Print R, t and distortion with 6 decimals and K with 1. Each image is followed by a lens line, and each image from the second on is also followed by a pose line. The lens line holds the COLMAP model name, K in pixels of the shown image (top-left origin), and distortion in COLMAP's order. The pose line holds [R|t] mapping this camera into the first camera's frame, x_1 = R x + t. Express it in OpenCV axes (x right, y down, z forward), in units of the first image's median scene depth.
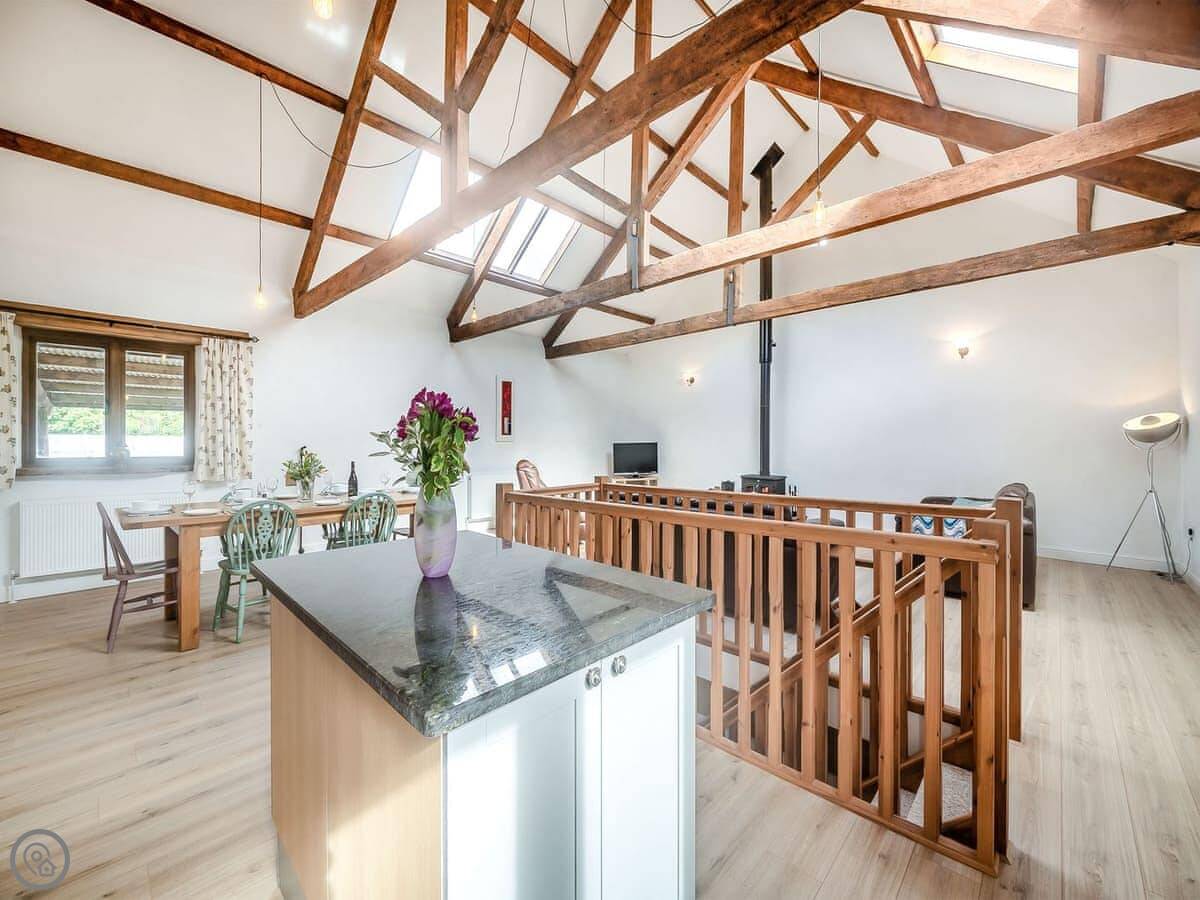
lens RADIAL K [[493.8, 0, 598.1], [0, 493.8, 454.2], [0, 0, 1]] dist [0.001411, 0.000329]
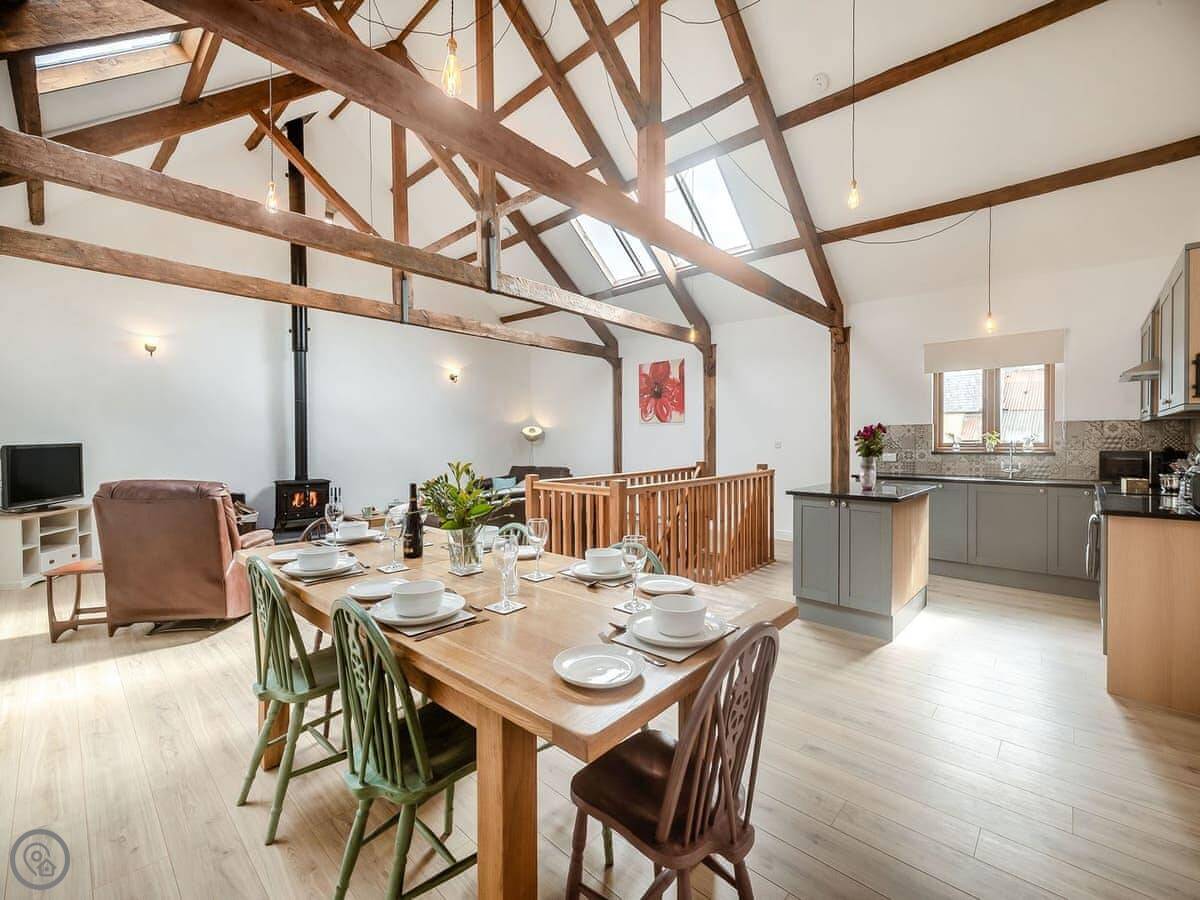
lens RADIAL K [[493.8, 0, 605.0], [0, 493.8, 447.6], [0, 0, 1]] dist [0.001411, 0.000329]
pose [[-0.016421, -0.010438, 0.999811, -0.564588], [0.017706, 0.999786, 0.010729, -0.013151], [-0.999708, 0.017878, -0.016232, 0.474696]]
